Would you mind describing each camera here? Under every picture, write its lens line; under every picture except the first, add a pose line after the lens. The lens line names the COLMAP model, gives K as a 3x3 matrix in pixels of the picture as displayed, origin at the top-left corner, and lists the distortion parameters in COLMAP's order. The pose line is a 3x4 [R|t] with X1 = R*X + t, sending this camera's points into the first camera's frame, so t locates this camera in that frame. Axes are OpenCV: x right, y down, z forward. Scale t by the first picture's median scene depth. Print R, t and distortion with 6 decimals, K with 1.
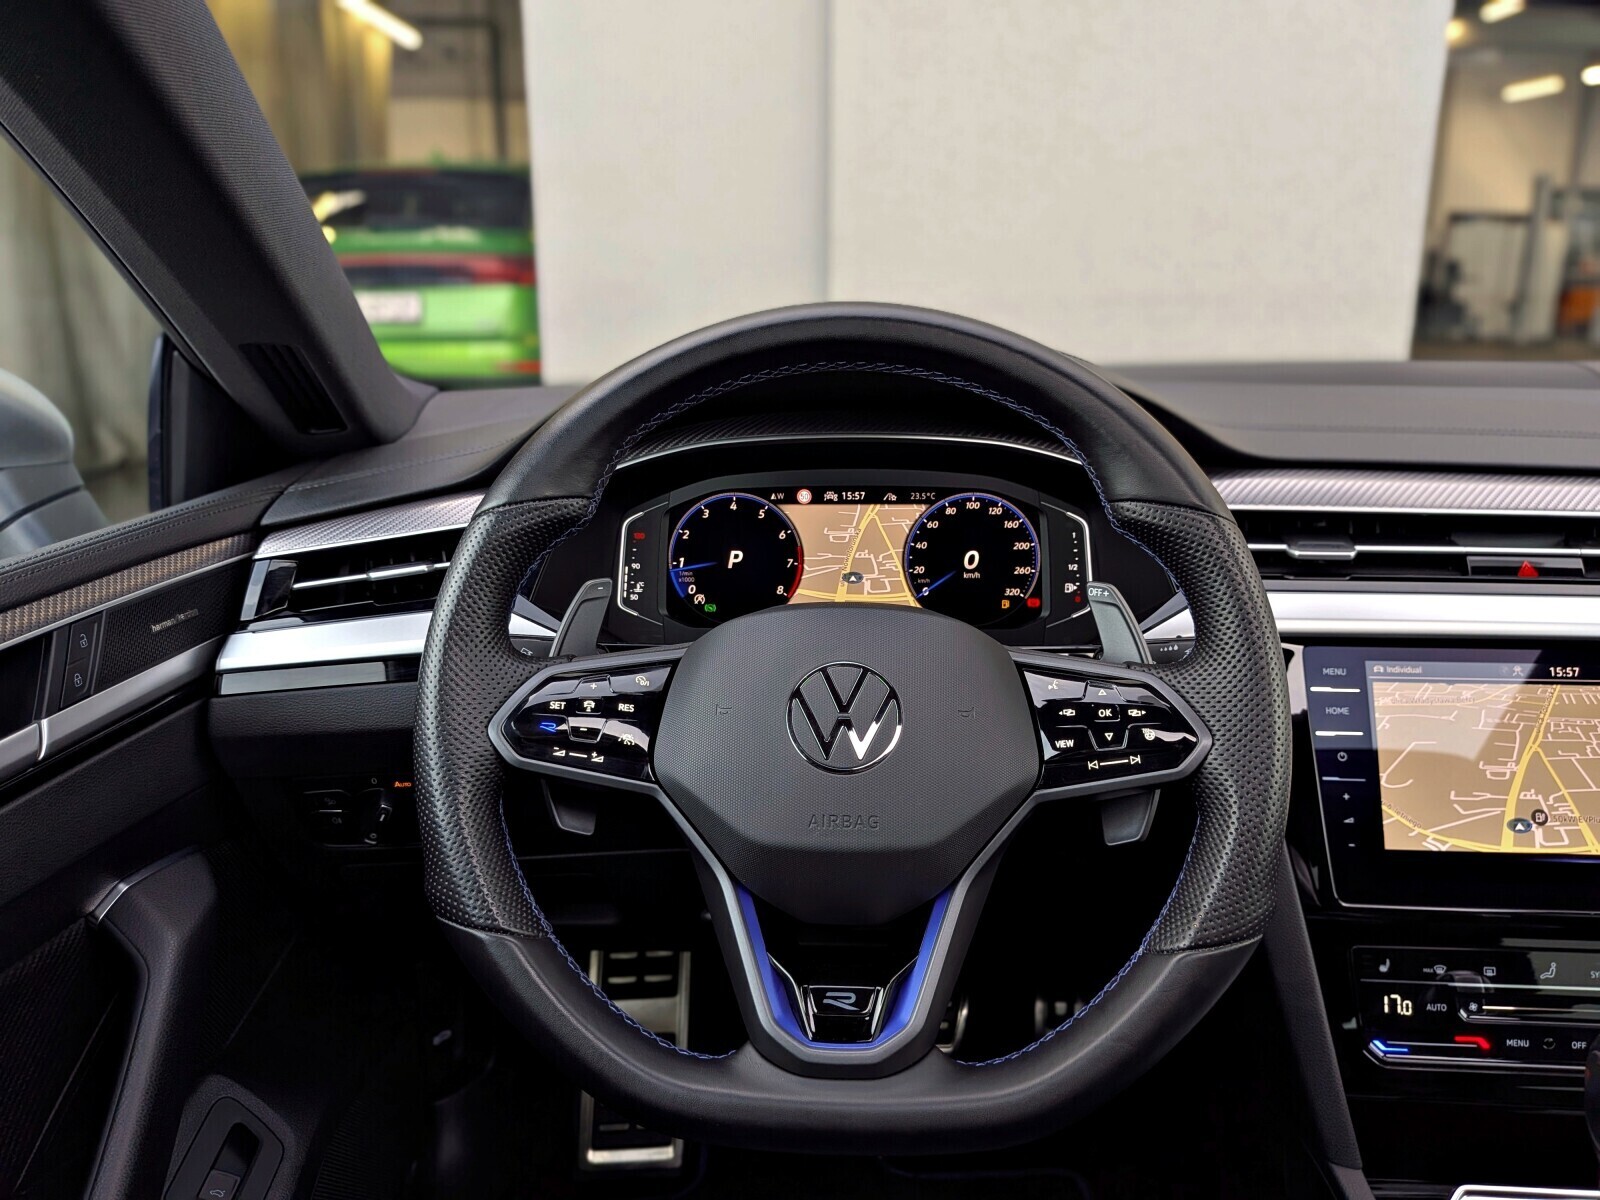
lens RADIAL K [[1154.1, 0, 804.8], [0, 1154.1, 588.5], [0, 0, 1]] dist [0.045559, -0.082270]
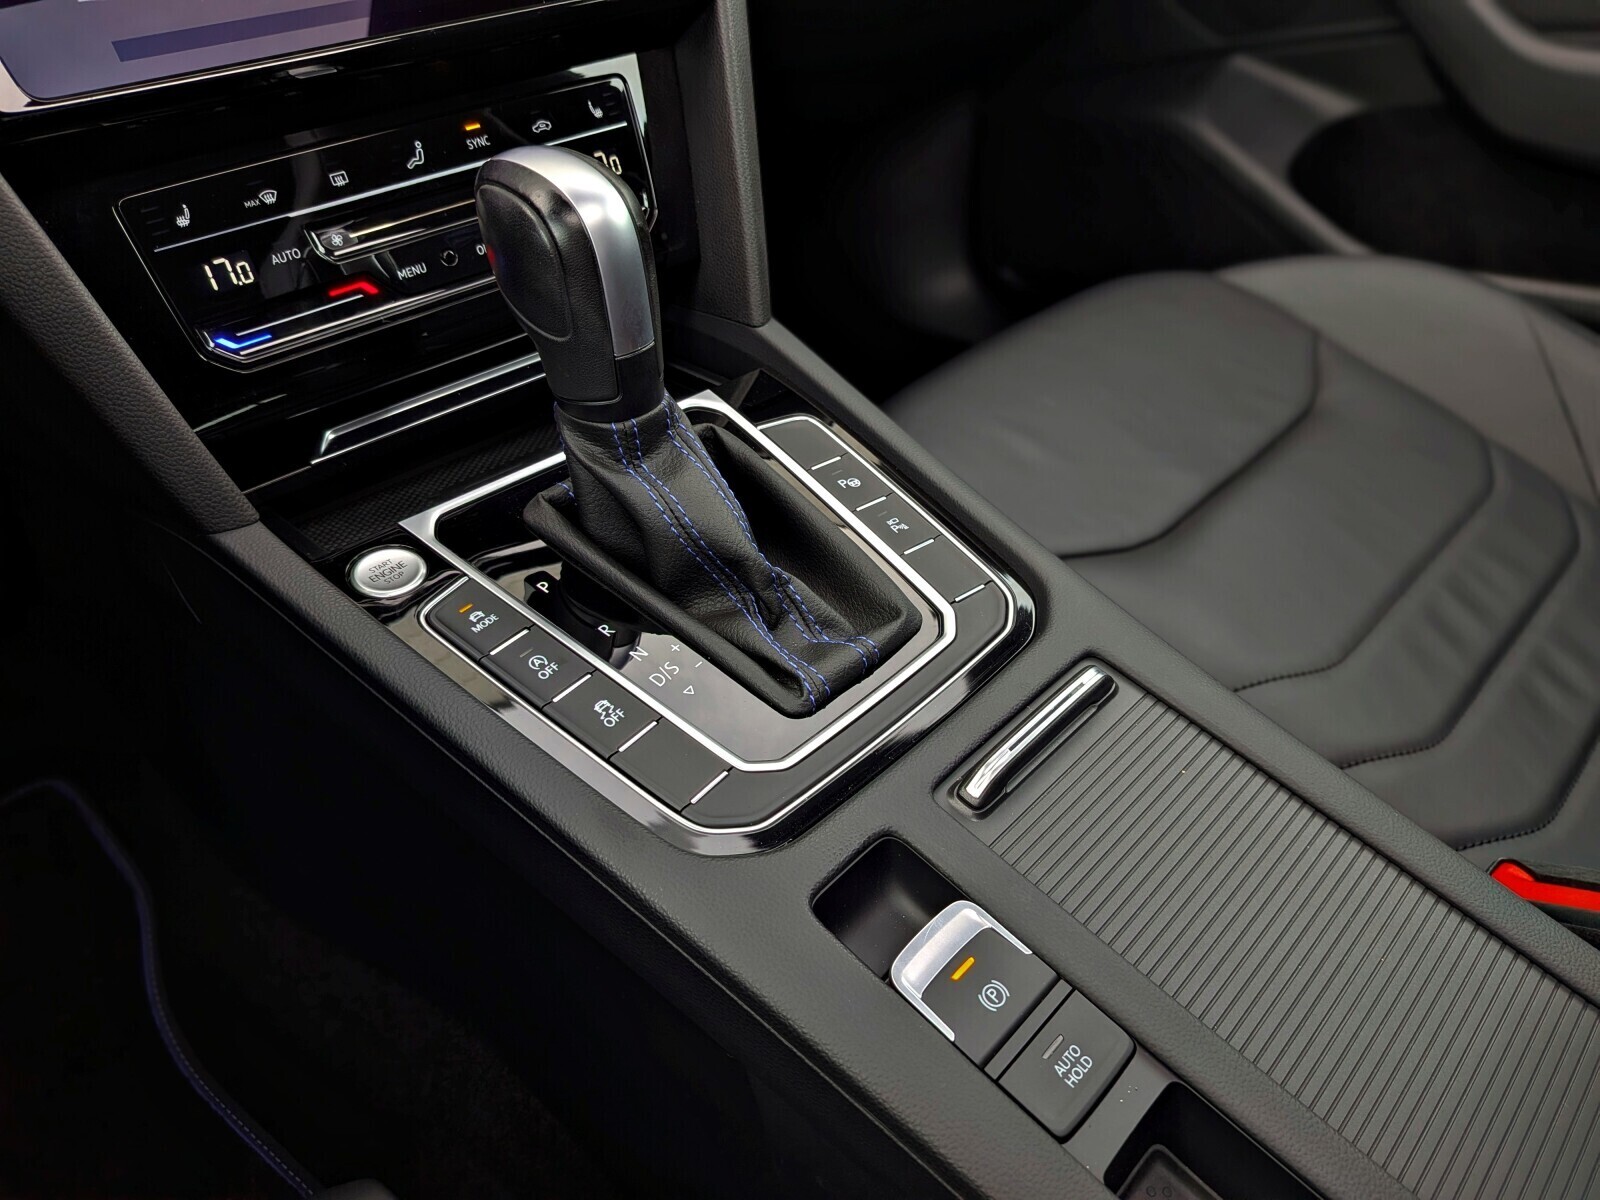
lens RADIAL K [[1154.1, 0, 778.0], [0, 1154.1, 593.3], [0, 0, 1]] dist [0.045559, -0.082270]
pose [[0.655100, -0.459883, 0.599460, 0.221879], [0.208428, 0.872629, 0.441674, 0.261192], [-0.726225, -0.164397, 0.667511, 0.300644]]
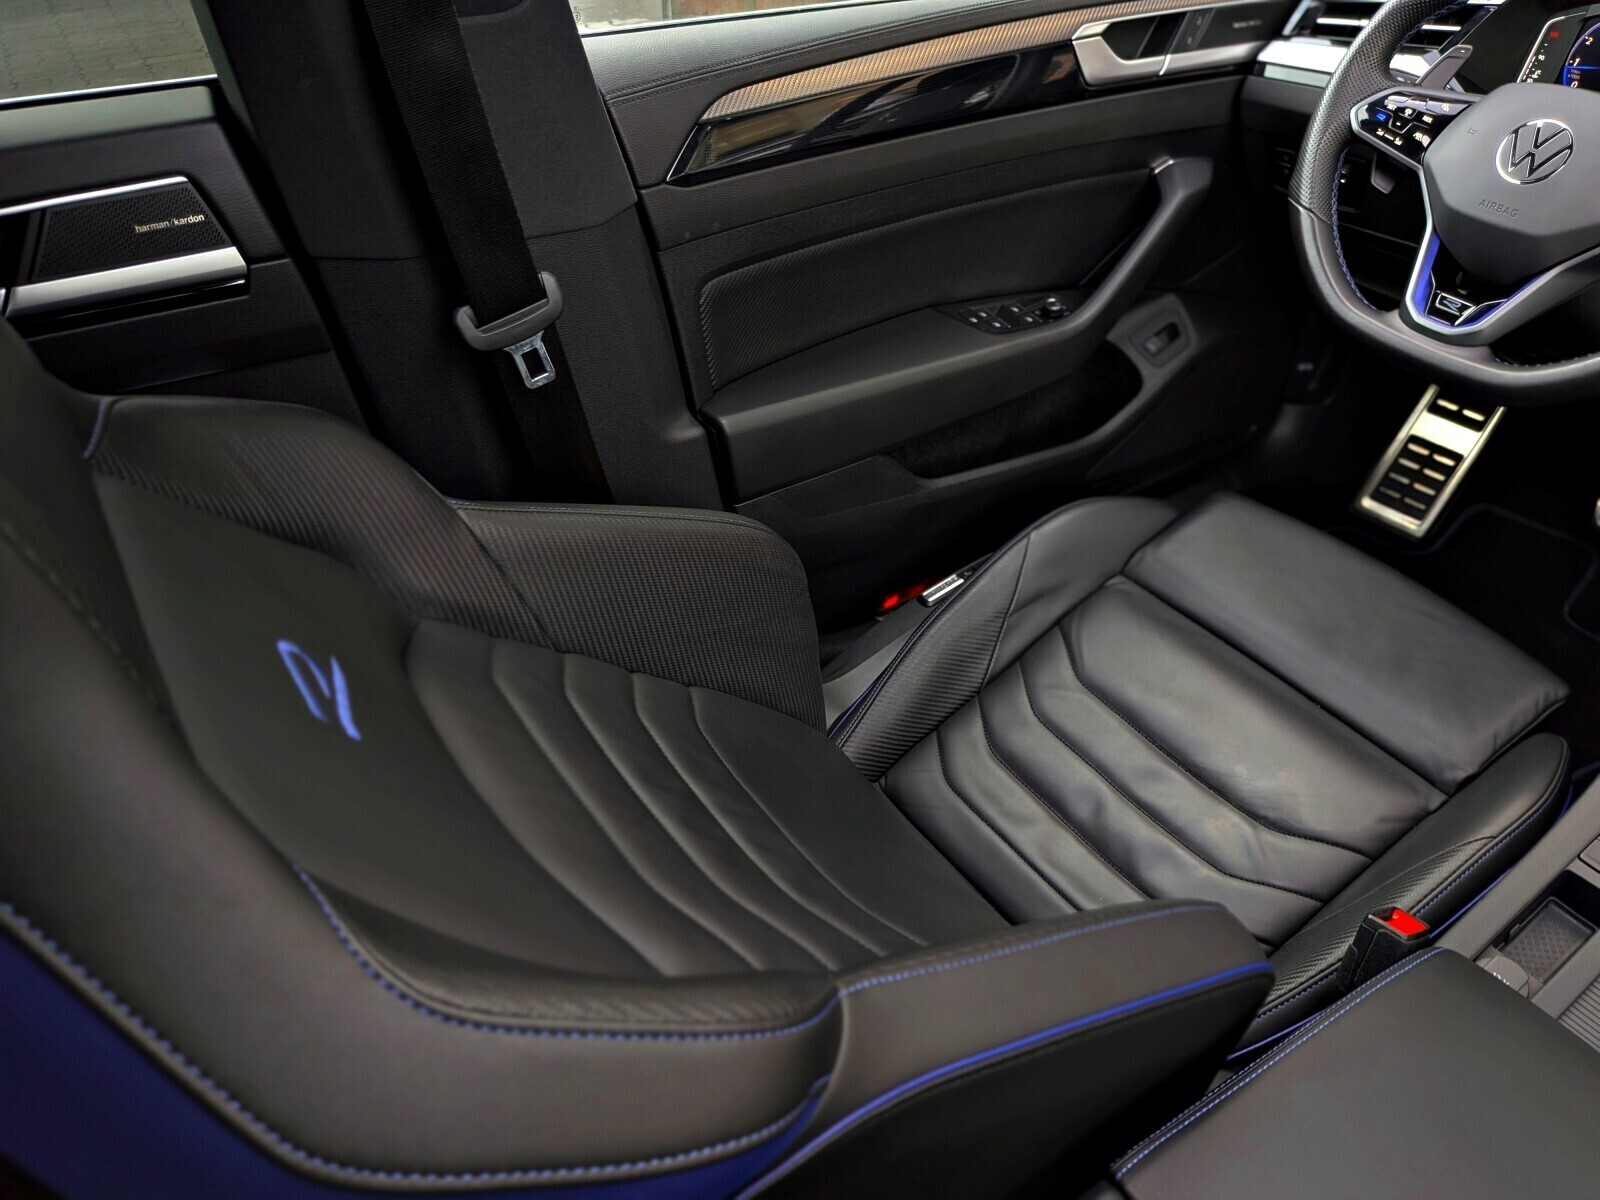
lens RADIAL K [[1154.1, 0, 797.1], [0, 1154.1, 596.6], [0, 0, 1]] dist [0.045559, -0.082270]
pose [[0.595688, 0.505523, -0.624181, 0.543203], [-0.209652, 0.848021, 0.486730, 0.045153], [0.775372, -0.159078, 0.611140, -0.696497]]
